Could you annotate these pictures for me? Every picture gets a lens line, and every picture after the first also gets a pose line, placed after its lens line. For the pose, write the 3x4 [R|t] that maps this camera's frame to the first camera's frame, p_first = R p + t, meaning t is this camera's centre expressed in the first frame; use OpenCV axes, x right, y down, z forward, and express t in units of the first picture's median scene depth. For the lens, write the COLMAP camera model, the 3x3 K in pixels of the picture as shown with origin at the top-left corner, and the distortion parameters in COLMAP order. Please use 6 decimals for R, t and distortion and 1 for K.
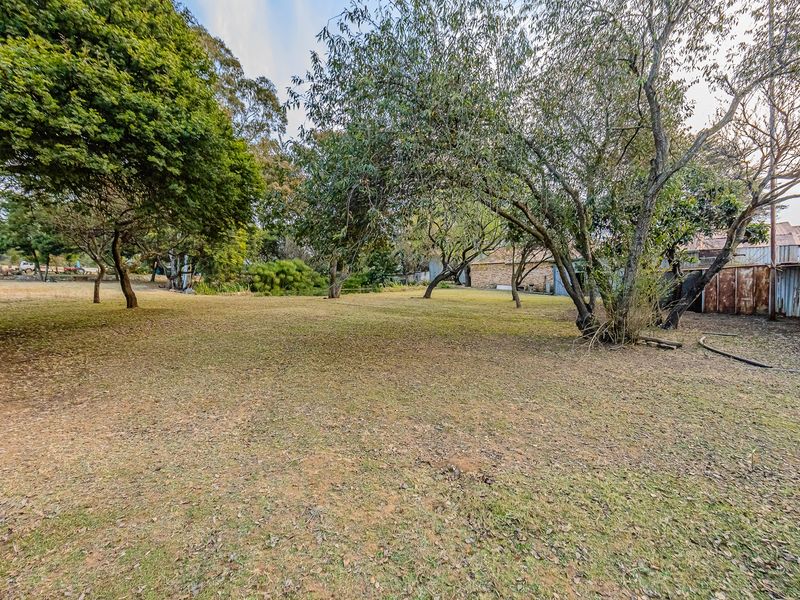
lens RADIAL K [[316.7, 0, 399.2], [0, 316.7, 303.5], [0, 0, 1]] dist [-0.002080, 0.000595]
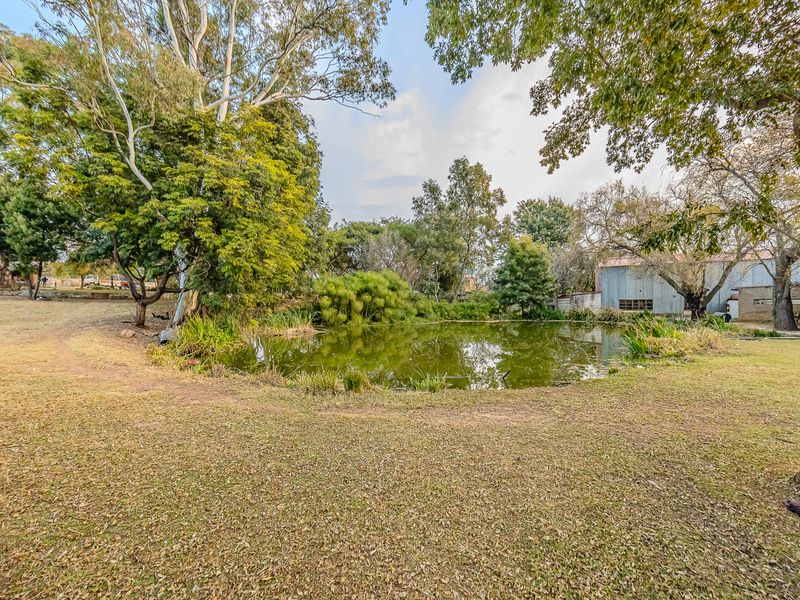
lens RADIAL K [[316.7, 0, 399.2], [0, 316.7, 303.5], [0, 0, 1]] dist [-0.002080, 0.000595]
pose [[0.979962, 0.021850, -0.197981, -0.195293], [-0.033019, 0.998033, -0.053287, -0.047393], [0.196427, 0.058757, 0.978756, 0.442539]]
